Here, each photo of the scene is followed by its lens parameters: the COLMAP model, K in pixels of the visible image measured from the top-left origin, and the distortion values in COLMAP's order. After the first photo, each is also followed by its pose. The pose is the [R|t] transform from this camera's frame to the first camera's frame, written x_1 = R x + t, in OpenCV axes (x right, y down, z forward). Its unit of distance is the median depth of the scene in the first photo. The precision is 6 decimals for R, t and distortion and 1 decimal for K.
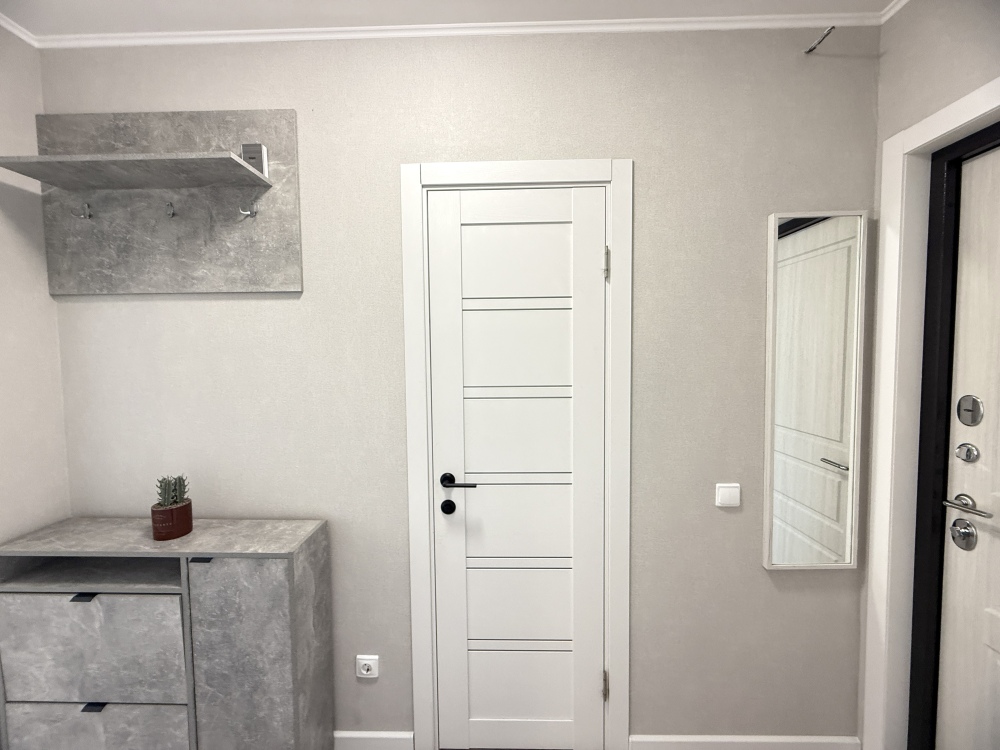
lens RADIAL K [[397.2, 0, 499.0], [0, 397.2, 374.9], [0, 0, 1]] dist [-0.000425, 0.000355]
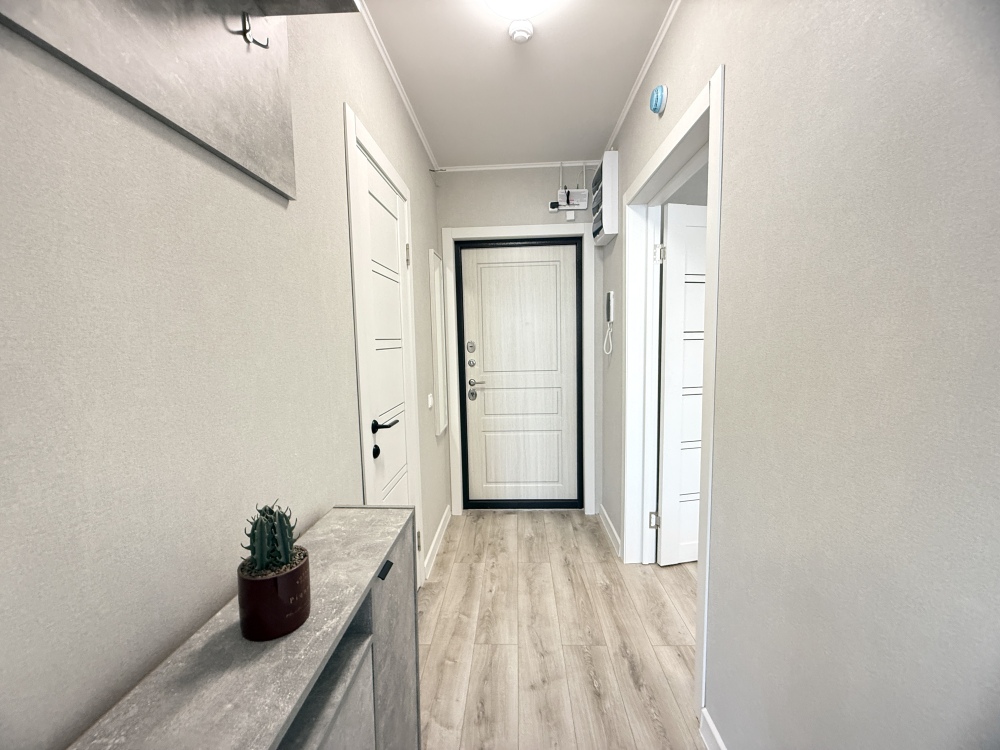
lens RADIAL K [[397.2, 0, 499.0], [0, 397.2, 374.9], [0, 0, 1]] dist [-0.000425, 0.000355]
pose [[0.021740, -0.084671, 0.996172, -1.298395], [0.052865, 0.995111, 0.083427, 0.058914], [-0.998365, 0.050849, 0.026110, 0.686484]]
